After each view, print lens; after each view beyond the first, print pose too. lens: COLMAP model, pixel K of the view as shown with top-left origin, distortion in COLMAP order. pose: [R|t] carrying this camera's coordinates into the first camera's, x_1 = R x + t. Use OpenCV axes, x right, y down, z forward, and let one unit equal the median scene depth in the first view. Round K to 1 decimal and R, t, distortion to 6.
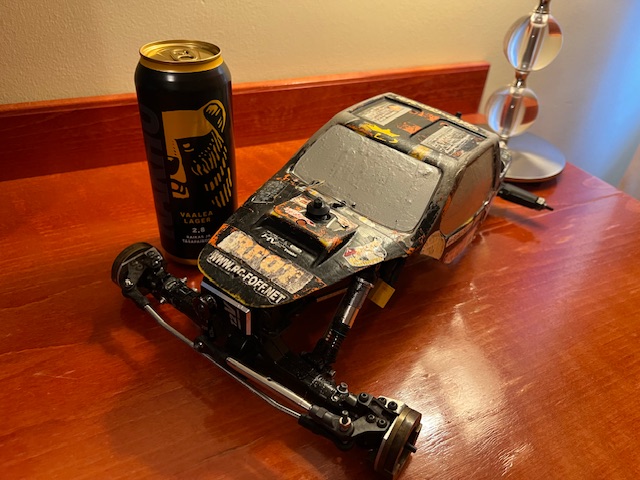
lens RADIAL K [[488.1, 0, 327.0], [0, 488.1, 225.7], [0, 0, 1]] dist [0.015477, -0.005307]
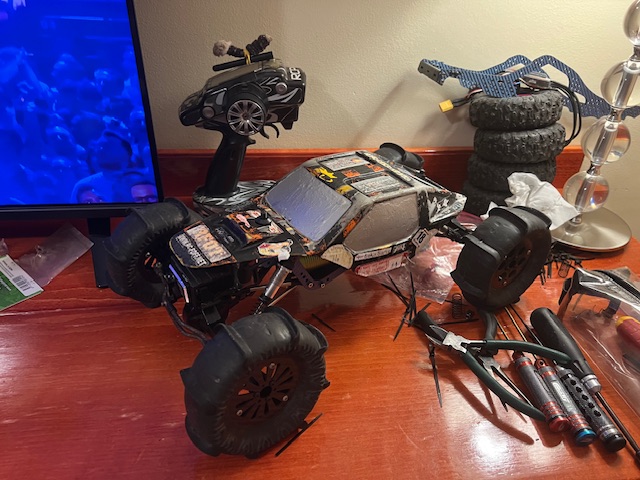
lens RADIAL K [[497.2, 0, 344.2], [0, 497.2, 233.2], [0, 0, 1]] dist [0.054373, -0.033878]
pose [[0.943453, 0.109263, -0.312983, 0.699660], [-0.143560, 0.985663, -0.088647, 0.107078], [0.298810, 0.128566, 0.945613, -0.357348]]
